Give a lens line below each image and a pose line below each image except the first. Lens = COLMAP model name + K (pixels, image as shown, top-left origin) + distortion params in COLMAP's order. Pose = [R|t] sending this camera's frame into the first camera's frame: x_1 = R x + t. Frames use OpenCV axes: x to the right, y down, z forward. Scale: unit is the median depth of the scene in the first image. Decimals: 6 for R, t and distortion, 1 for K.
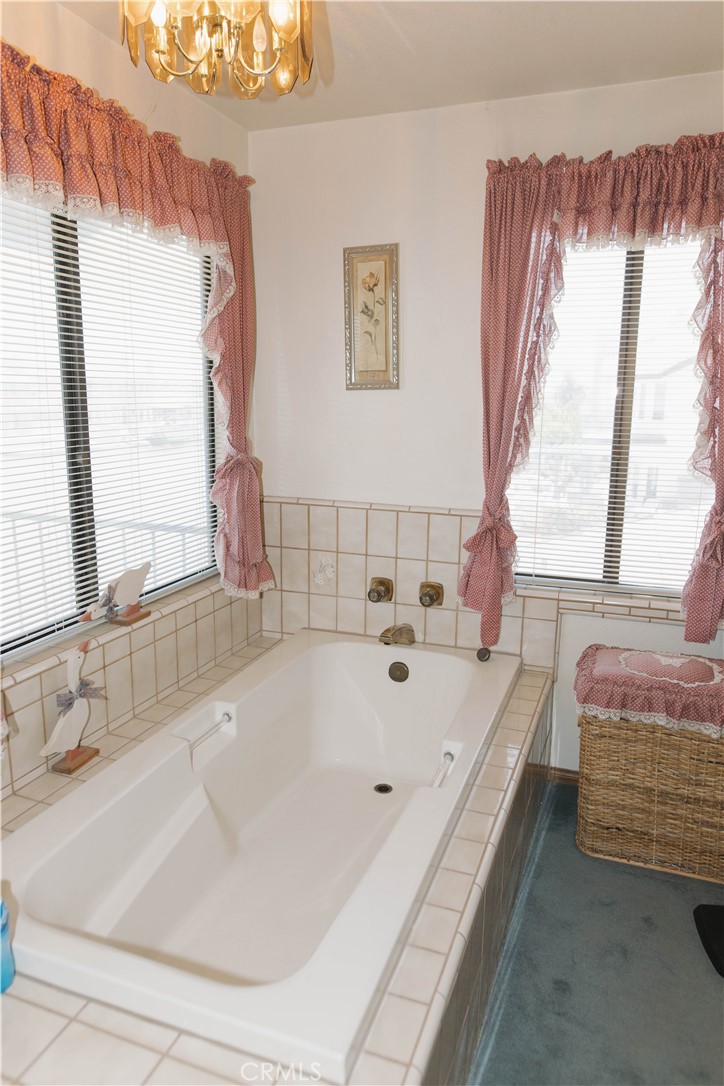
lens RADIAL K [[743.6, 0, 364.1], [0, 743.6, 539.3], [0, 0, 1]] dist [0.004967, 0.005933]
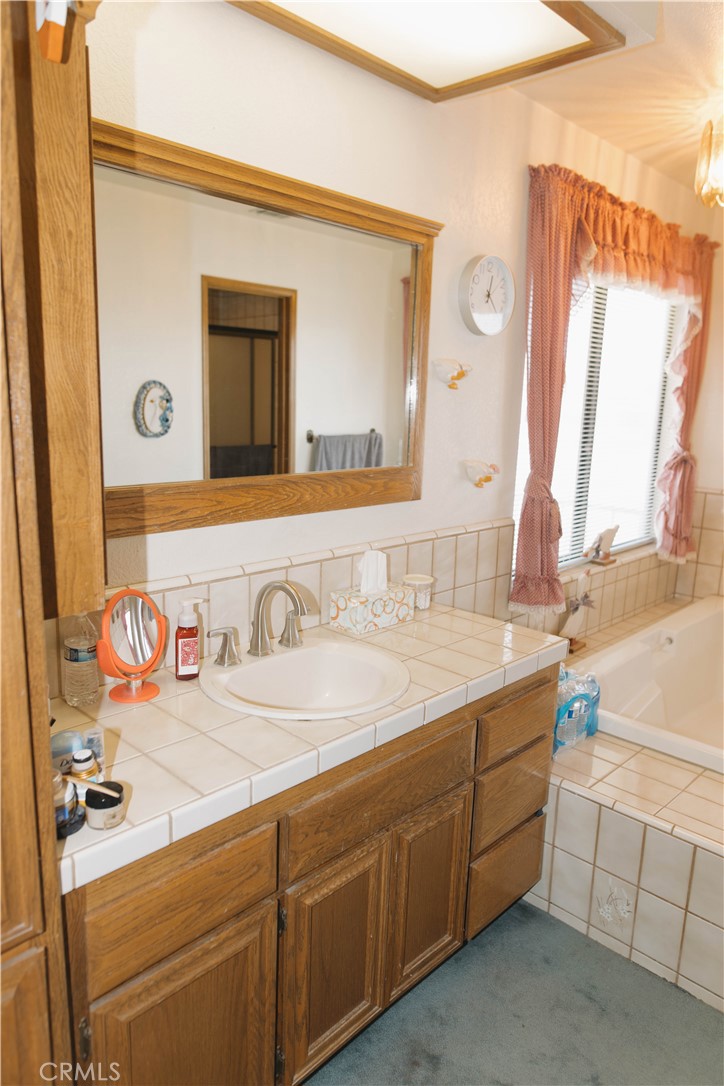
lens RADIAL K [[743.6, 0, 358.7], [0, 743.6, 549.3], [0, 0, 1]] dist [0.004967, 0.005933]
pose [[0.915814, 0.095200, -0.390155, -0.181044], [-0.095001, 0.995279, 0.019857, 0.093308], [0.390204, 0.018880, 0.920535, -0.478994]]
